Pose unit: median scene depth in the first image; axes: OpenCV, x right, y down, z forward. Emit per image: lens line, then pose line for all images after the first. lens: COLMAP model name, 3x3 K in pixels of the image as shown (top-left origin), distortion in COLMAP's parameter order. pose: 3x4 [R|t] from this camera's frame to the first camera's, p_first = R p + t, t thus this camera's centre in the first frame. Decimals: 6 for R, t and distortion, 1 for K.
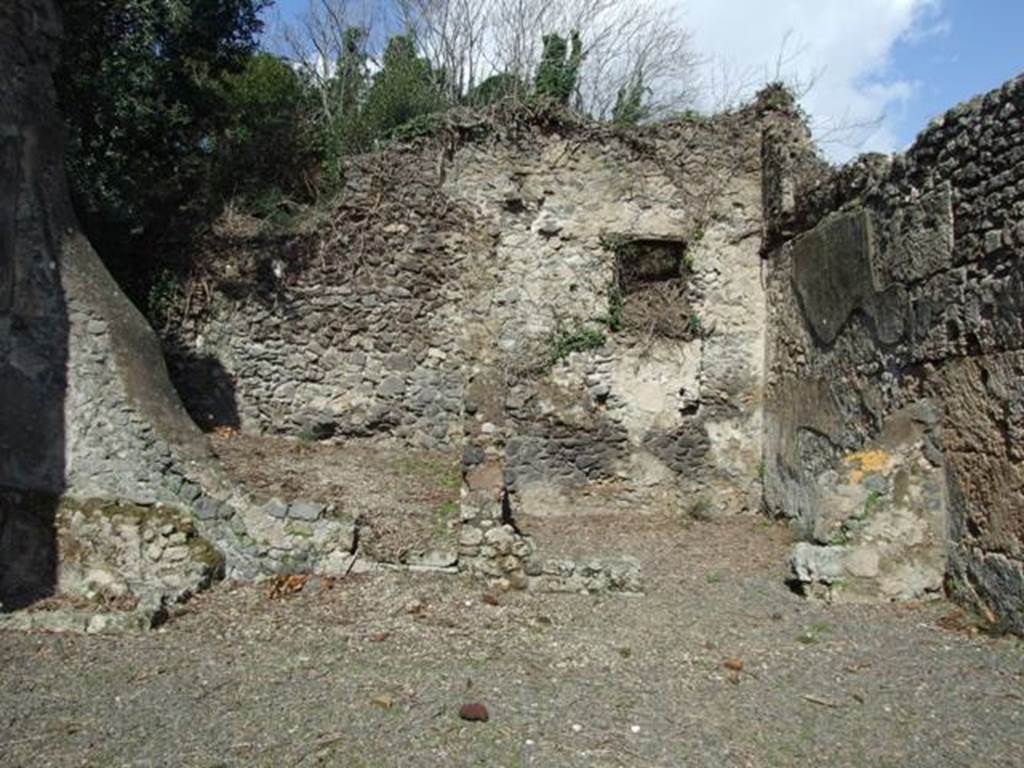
lens RADIAL K [[835.9, 0, 515.9], [0, 835.9, 374.2], [0, 0, 1]] dist [-0.048899, 0.048500]
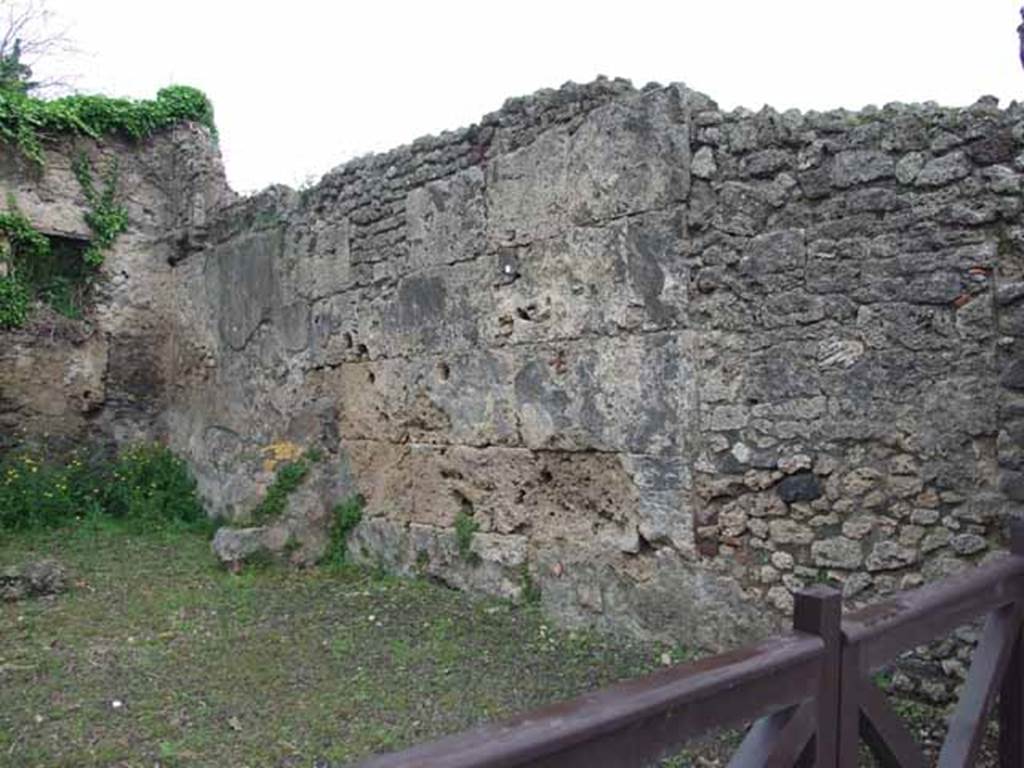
lens RADIAL K [[812.9, 0, 508.5], [0, 812.9, 391.4], [0, 0, 1]] dist [-0.059033, 0.039414]
pose [[0.752189, 0.003085, 0.658940, -0.078811], [-0.010368, 0.999921, 0.007154, 0.009825], [-0.658866, -0.012213, 0.752161, -0.057130]]
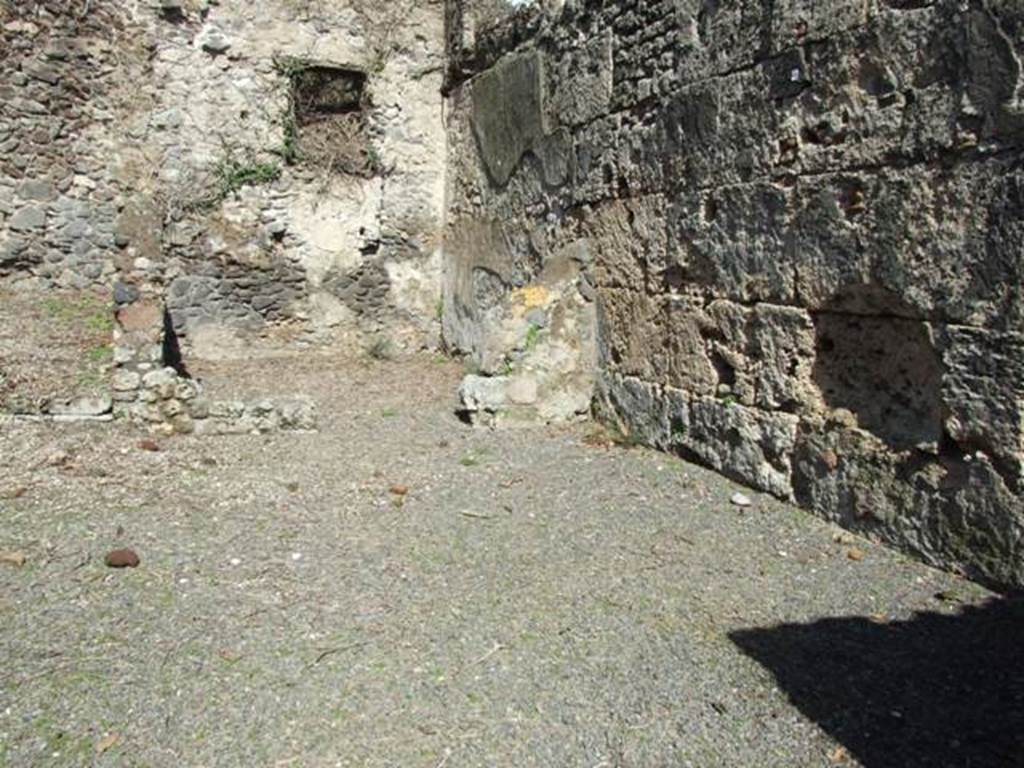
lens RADIAL K [[835.9, 0, 515.5], [0, 835.9, 368.9], [0, 0, 1]] dist [-0.048899, 0.048500]
pose [[0.935071, -0.036026, 0.352625, 0.025673], [-0.026780, 0.984798, 0.171625, 0.012630], [-0.353448, -0.169925, 0.919891, 0.007476]]
